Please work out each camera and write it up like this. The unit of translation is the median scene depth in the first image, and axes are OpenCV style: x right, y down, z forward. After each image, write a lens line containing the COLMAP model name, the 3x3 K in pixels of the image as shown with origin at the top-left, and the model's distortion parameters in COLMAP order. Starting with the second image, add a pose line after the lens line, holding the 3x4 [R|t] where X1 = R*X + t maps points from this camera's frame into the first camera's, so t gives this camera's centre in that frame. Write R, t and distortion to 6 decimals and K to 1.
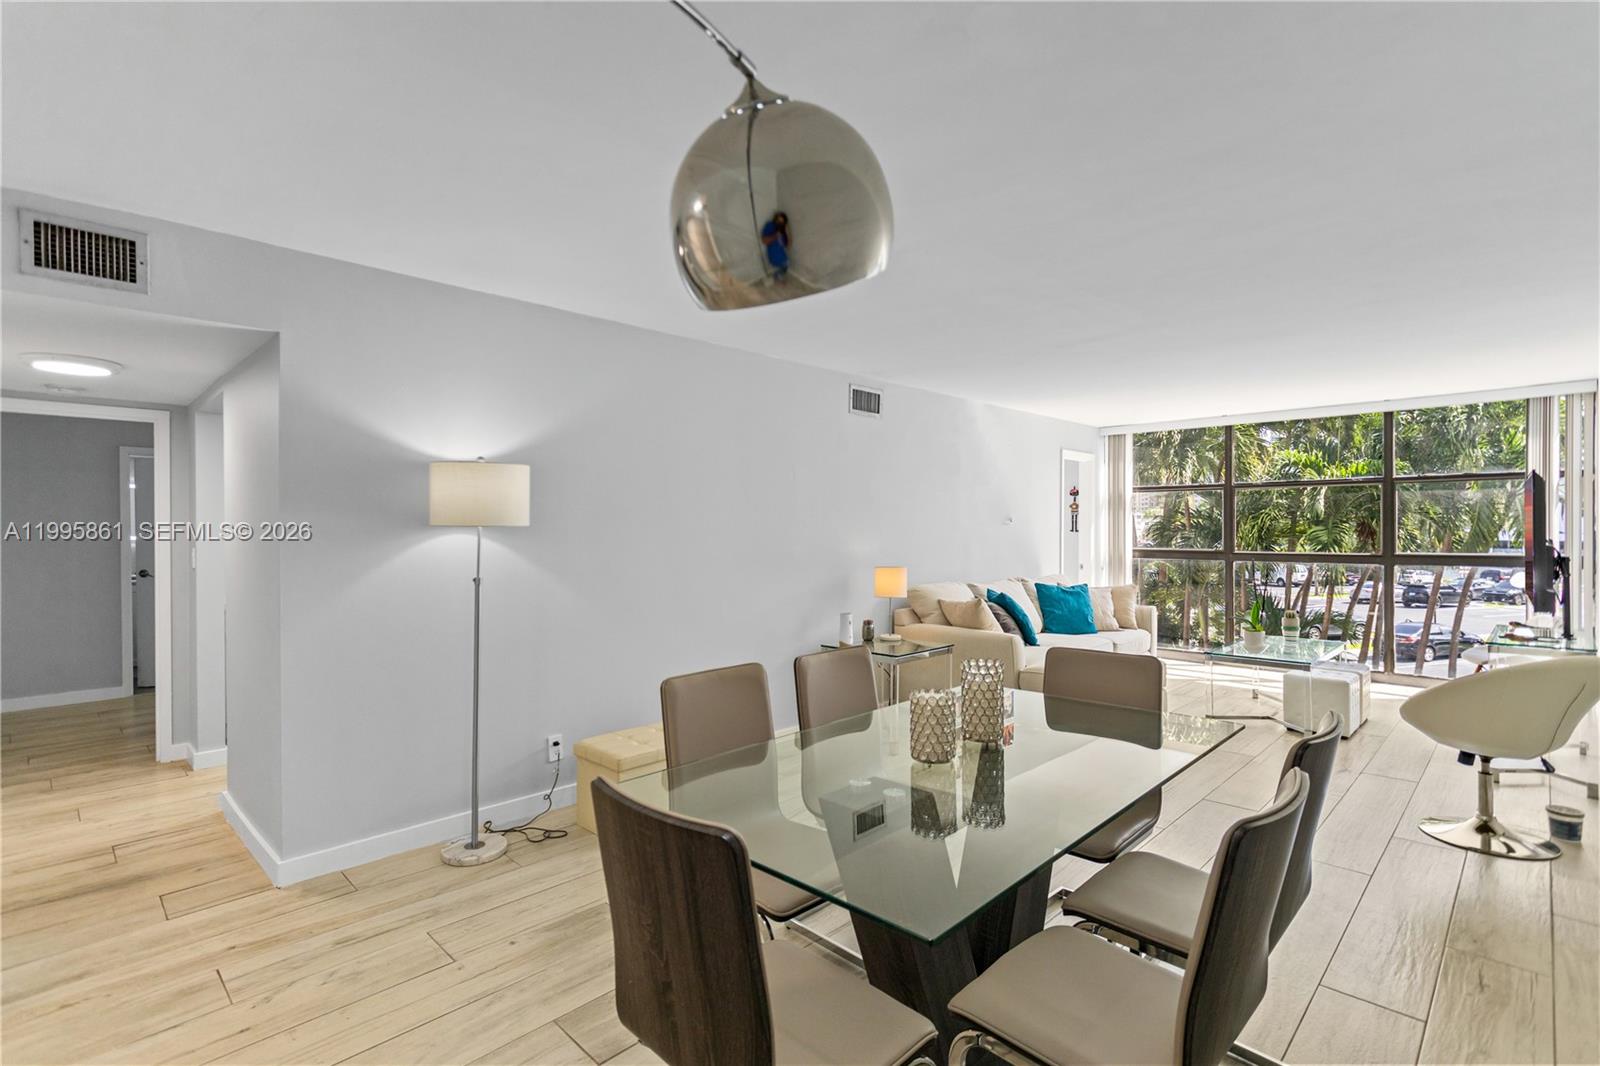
lens RADIAL K [[764.8, 0, 781.5], [0, 764.8, 539.2], [0, 0, 1]] dist [0.008604, 0.000593]
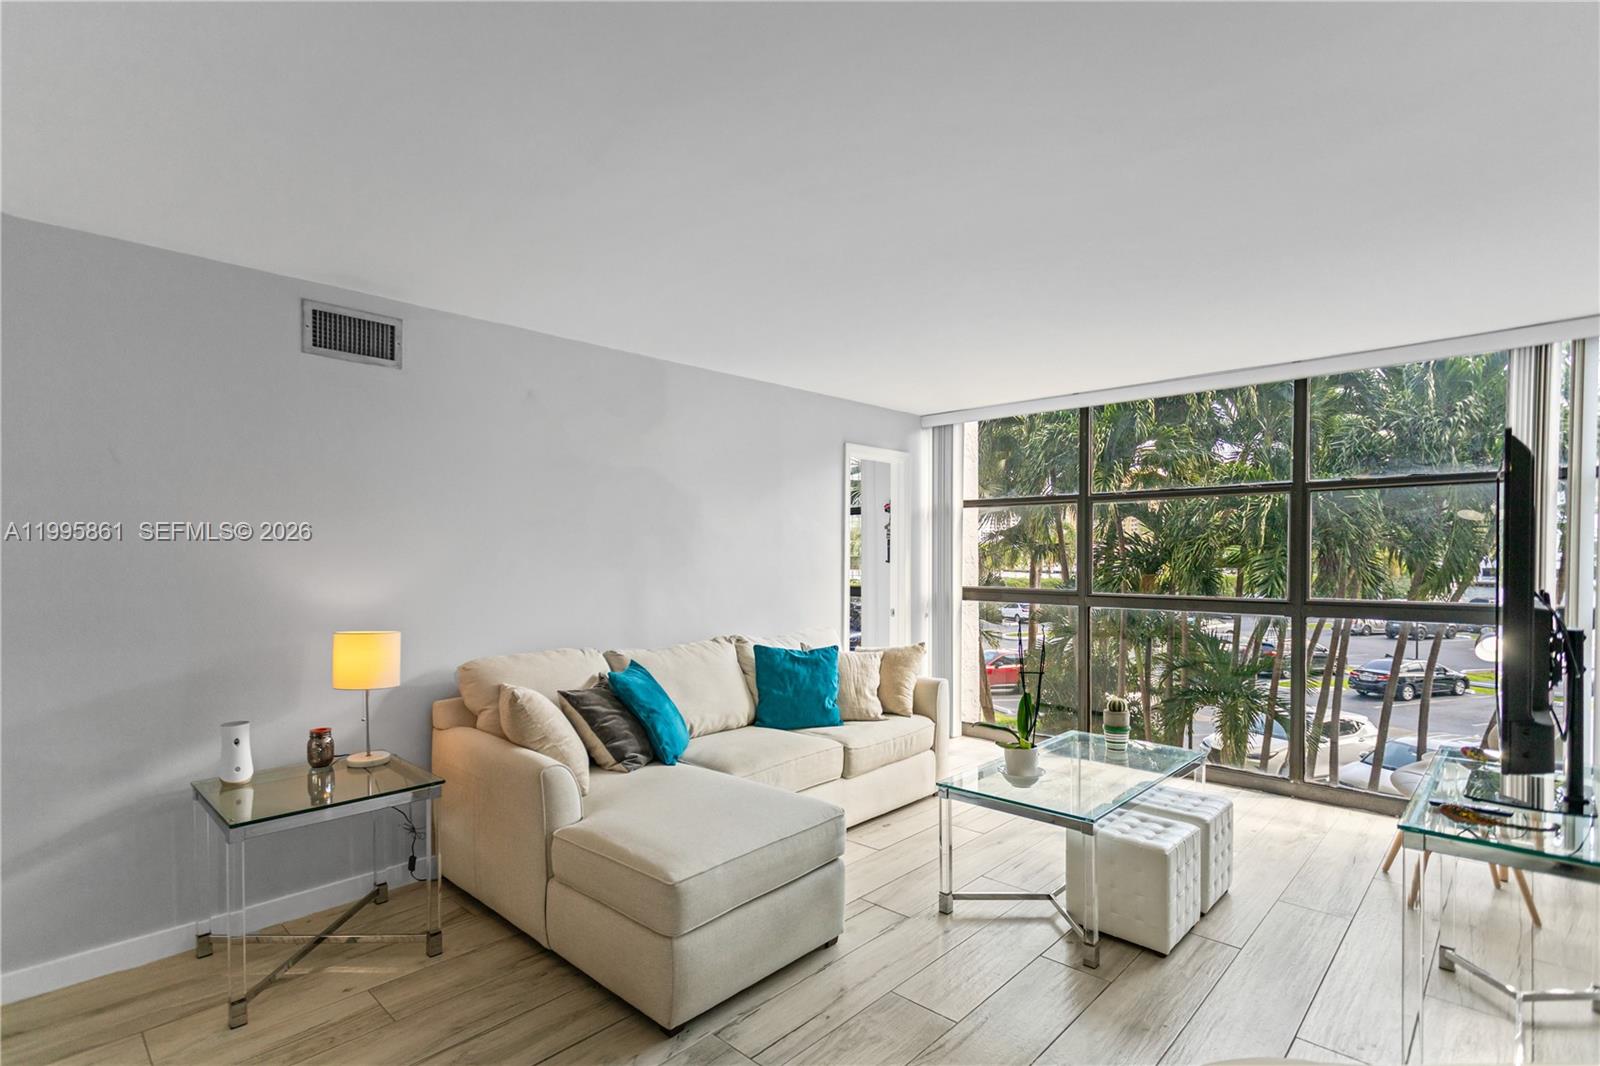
lens RADIAL K [[764.8, 0, 800.3], [0, 764.8, 580.7], [0, 0, 1]] dist [0.008604, 0.000593]
pose [[0.999815, 0.000639, 0.019248, 0.398547], [-0.001034, 0.999789, 0.020523, -0.010766], [-0.019231, -0.020539, 0.999604, 0.401906]]
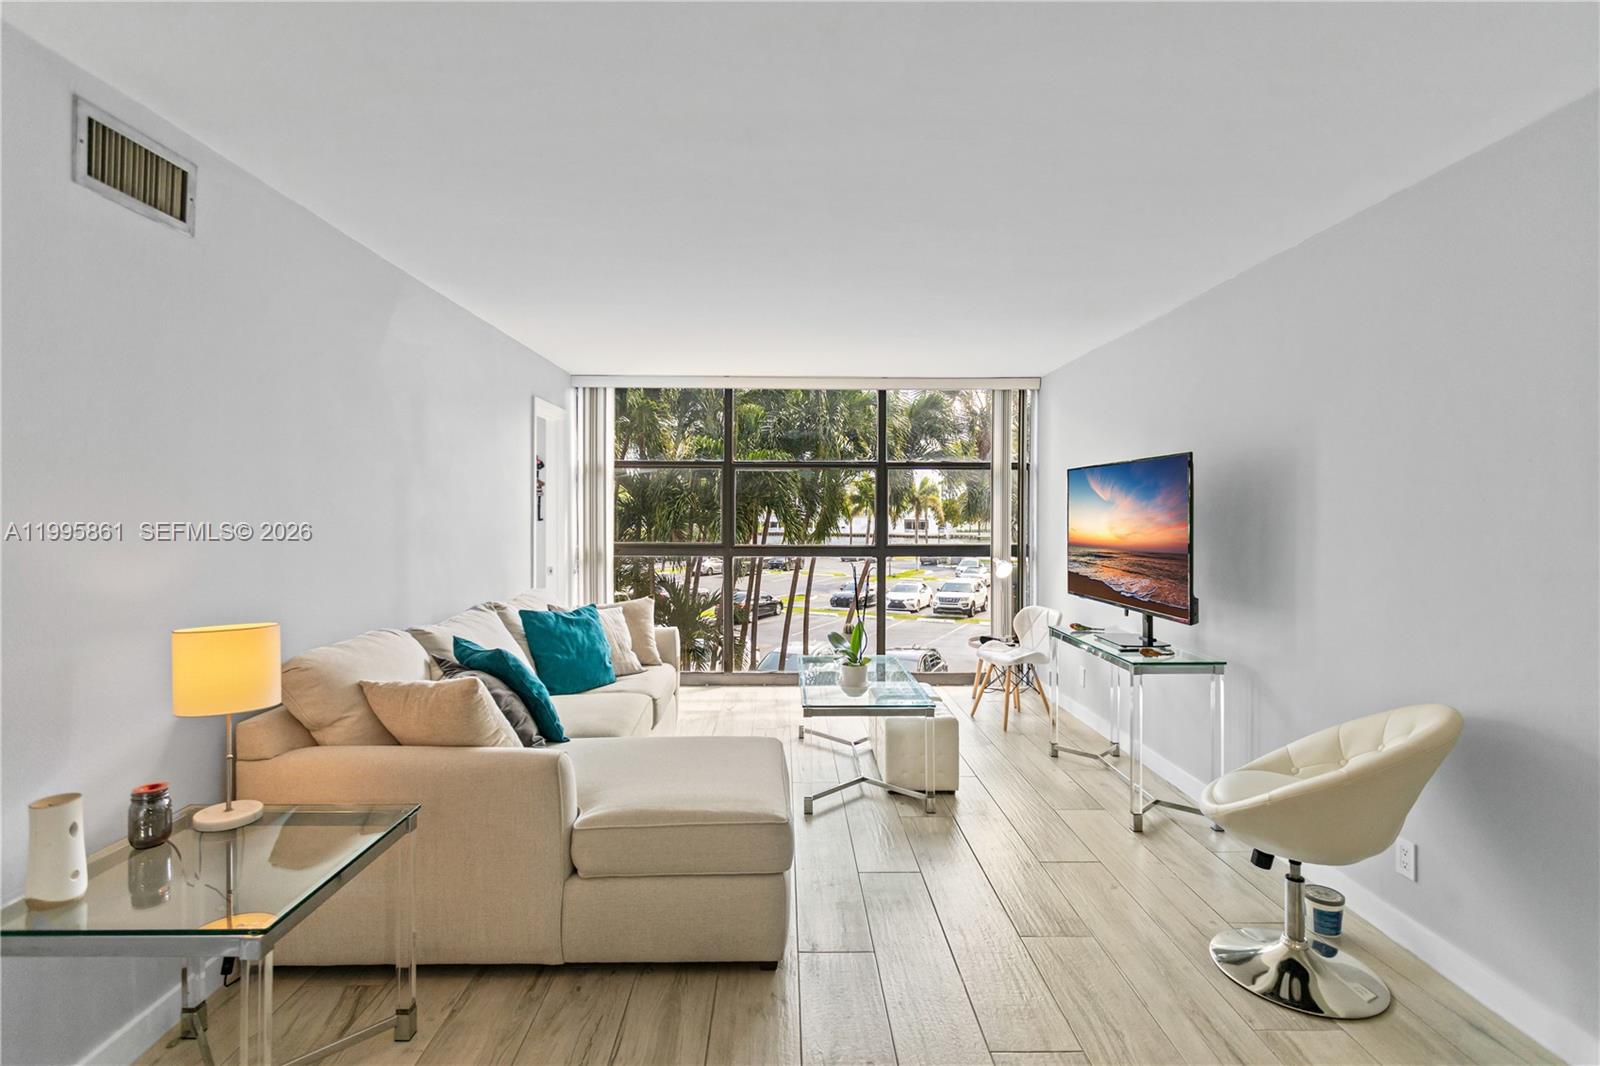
lens RADIAL K [[764.8, 0, 786.6], [0, 764.8, 524.1], [0, 0, 1]] dist [0.008604, 0.000593]
pose [[0.696371, -0.005482, 0.717661, 0.057469], [0.001949, 0.999982, 0.005747, -0.013483], [-0.717679, -0.002603, 0.696369, 0.492555]]
